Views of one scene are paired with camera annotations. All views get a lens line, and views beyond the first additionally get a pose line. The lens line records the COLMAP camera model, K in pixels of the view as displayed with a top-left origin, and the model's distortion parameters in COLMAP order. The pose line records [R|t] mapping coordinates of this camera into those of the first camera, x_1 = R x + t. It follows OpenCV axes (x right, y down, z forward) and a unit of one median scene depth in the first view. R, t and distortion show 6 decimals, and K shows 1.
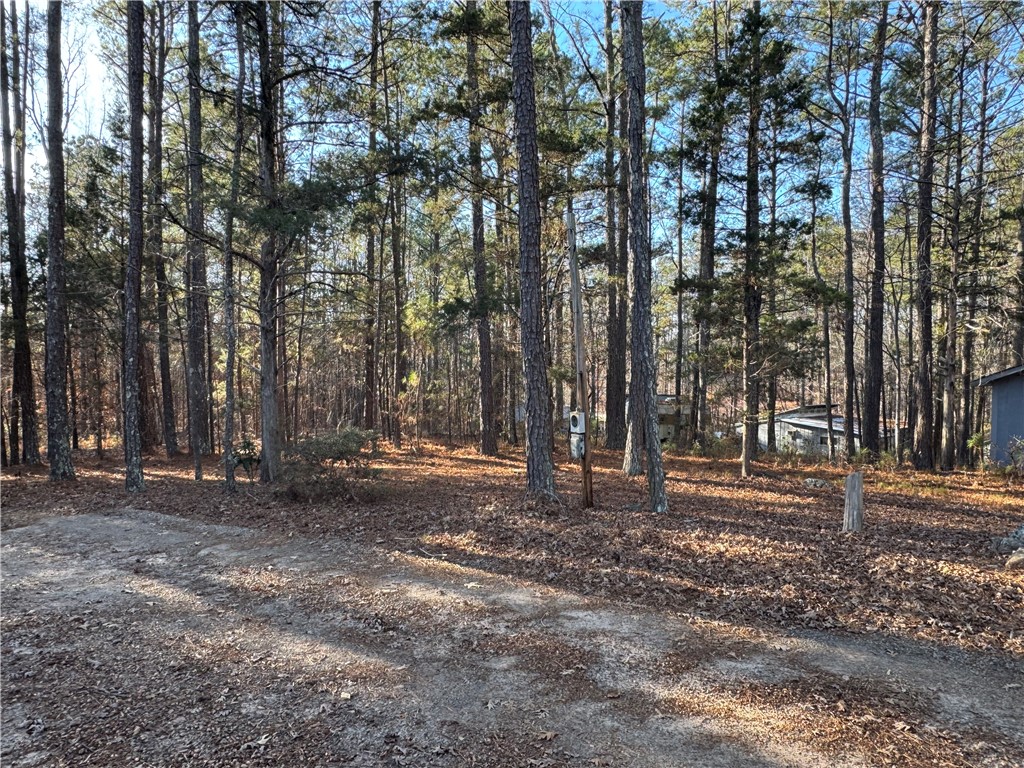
lens RADIAL K [[669.5, 0, 511.6], [0, 669.5, 387.9], [0, 0, 1]] dist [-0.002560, -0.001101]
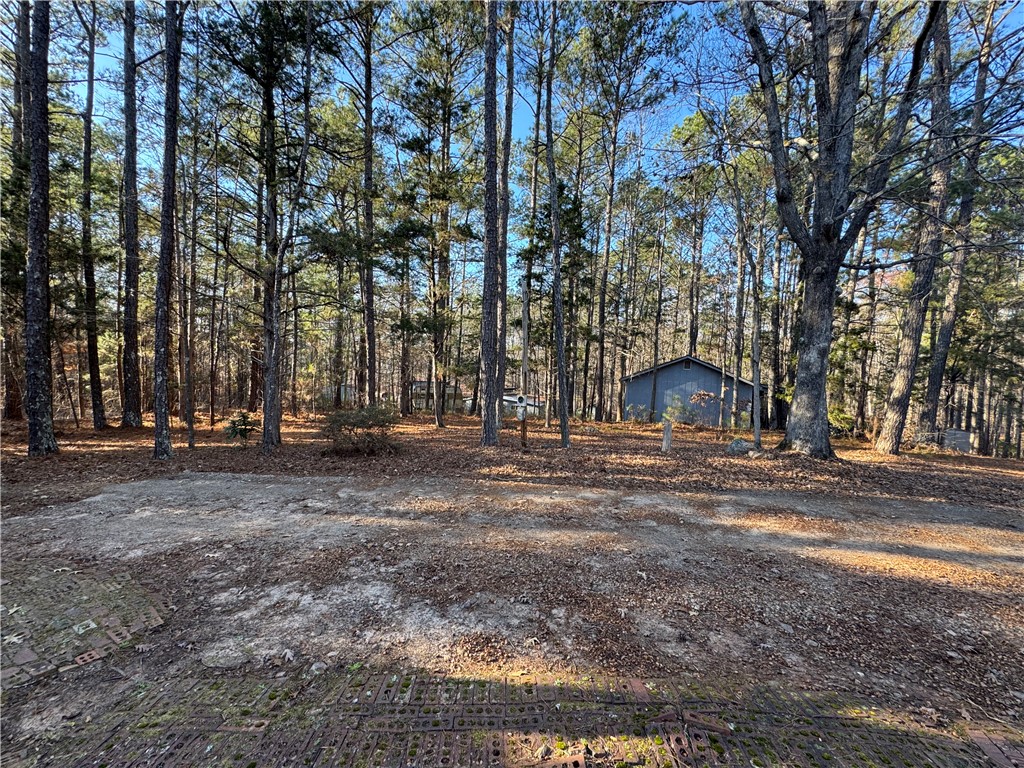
lens RADIAL K [[407.4, 0, 511.2], [0, 407.4, 381.1], [0, 0, 1]] dist [-0.003864, 0.000489]
pose [[0.874671, 0.017789, 0.484390, -0.722238], [-0.021985, 0.999754, 0.002984, -0.003617], [-0.484217, -0.013260, 0.874847, 0.112003]]
